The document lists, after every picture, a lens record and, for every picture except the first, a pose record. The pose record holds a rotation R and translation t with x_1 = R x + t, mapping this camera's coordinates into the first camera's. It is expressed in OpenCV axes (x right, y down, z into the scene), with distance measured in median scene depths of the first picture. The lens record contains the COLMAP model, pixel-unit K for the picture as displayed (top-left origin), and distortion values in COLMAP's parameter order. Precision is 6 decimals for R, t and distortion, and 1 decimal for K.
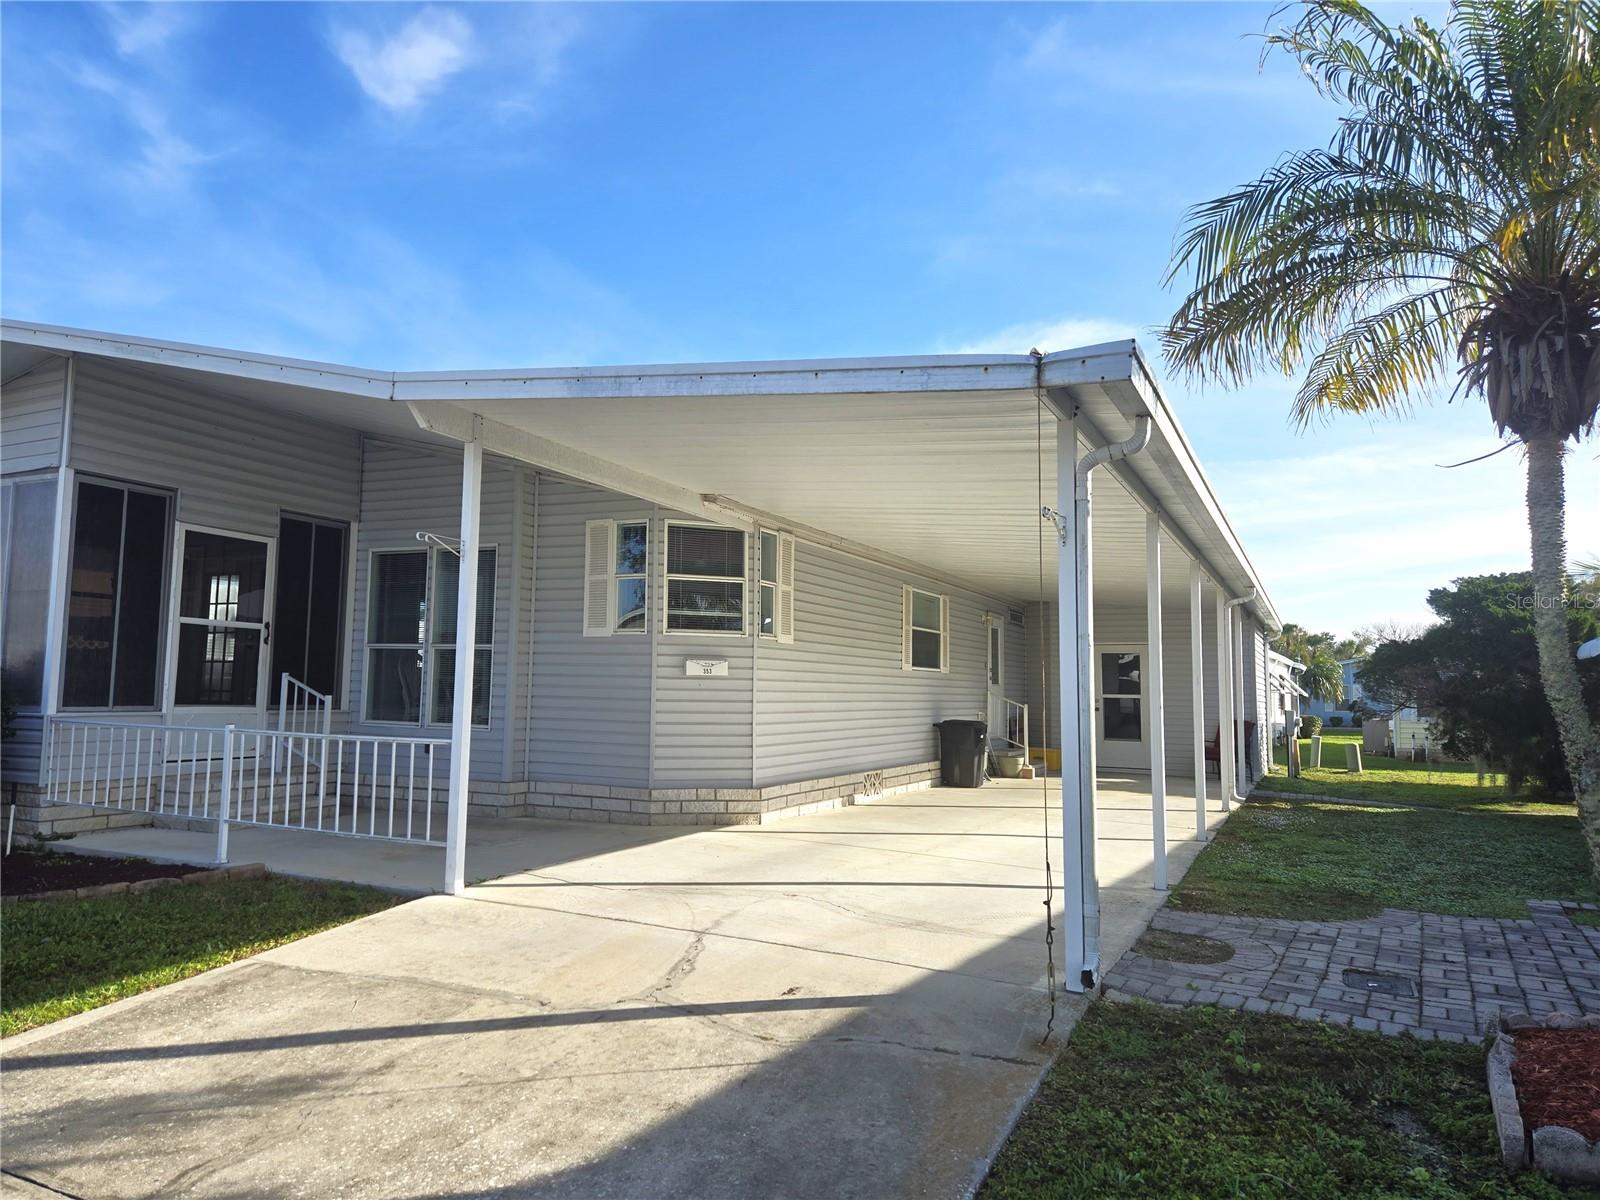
lens RADIAL K [[1080.9, 0, 791.6], [0, 1080.9, 592.7], [0, 0, 1]] dist [0.065190, -0.003941]
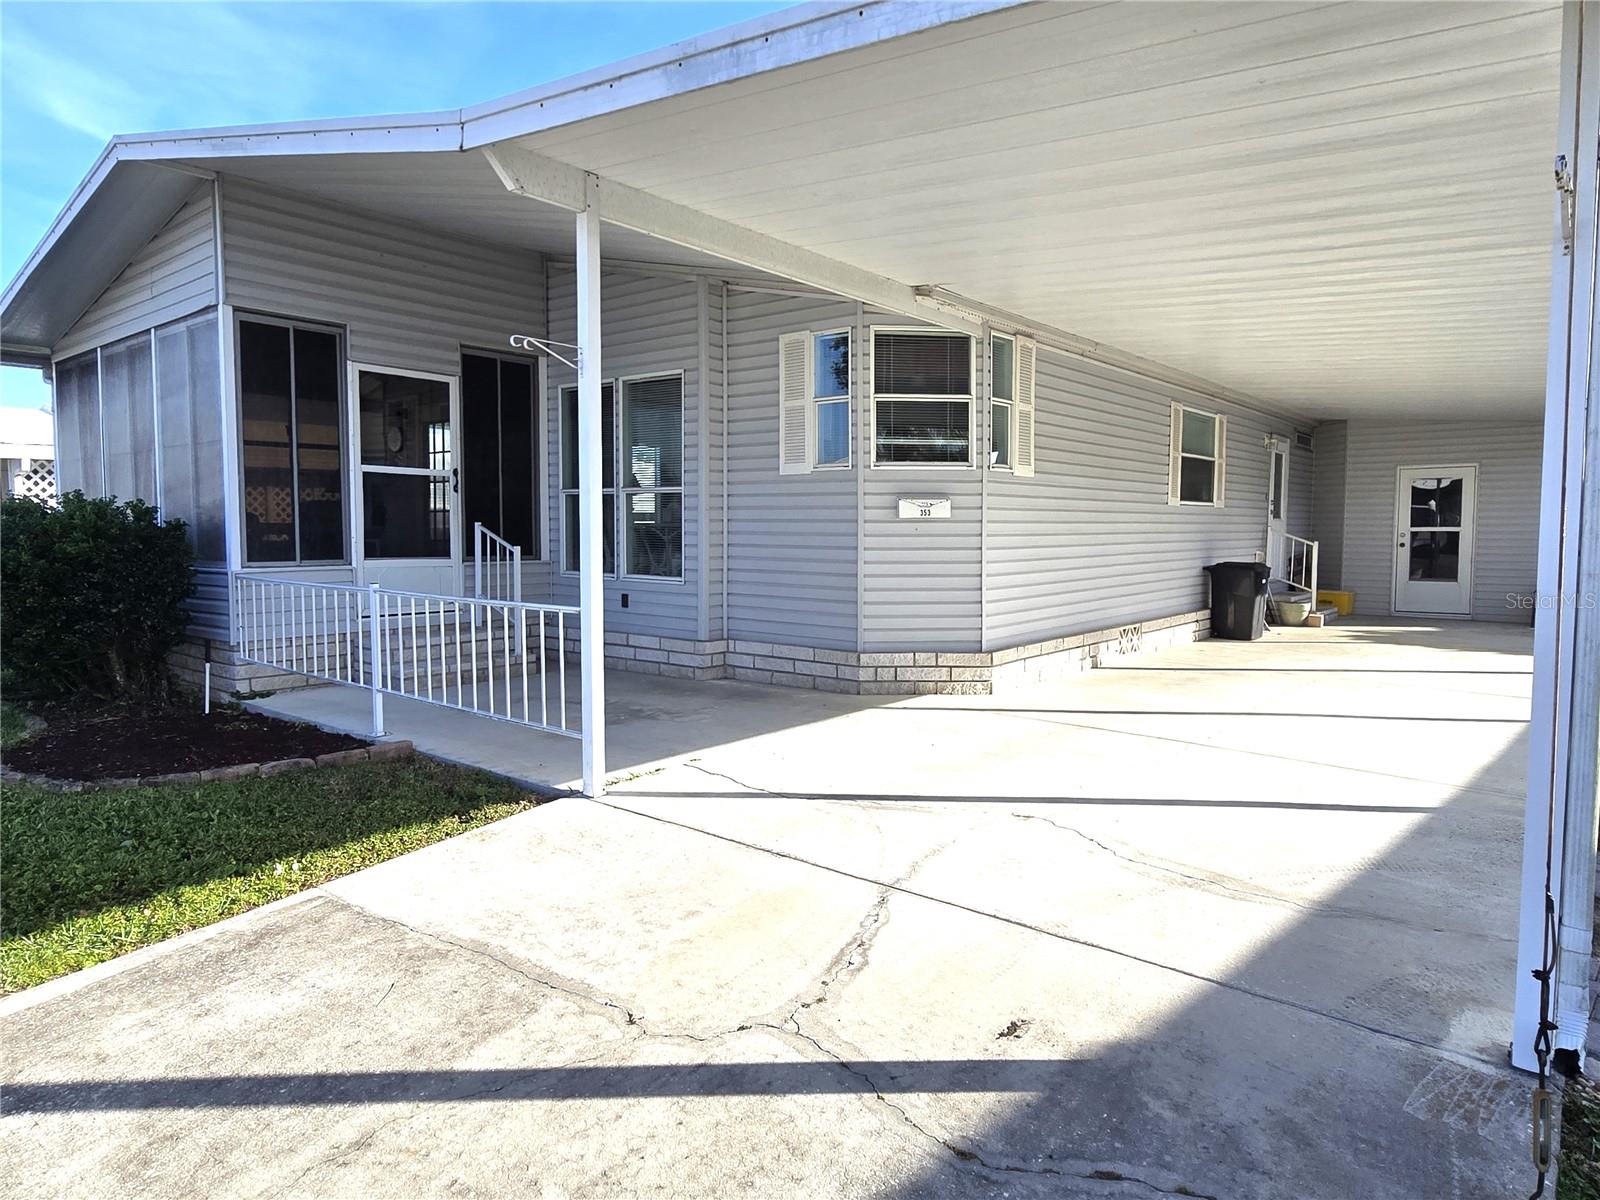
lens RADIAL K [[974.7, 0, 796.9], [0, 974.7, 616.9], [0, 0, 1]] dist [-0.000404, -0.001047]
pose [[0.970506, 0.004460, -0.241036, 0.006694], [0.039024, 0.983737, 0.175326, 0.017231], [0.237898, -0.179561, 0.954548, 0.259861]]
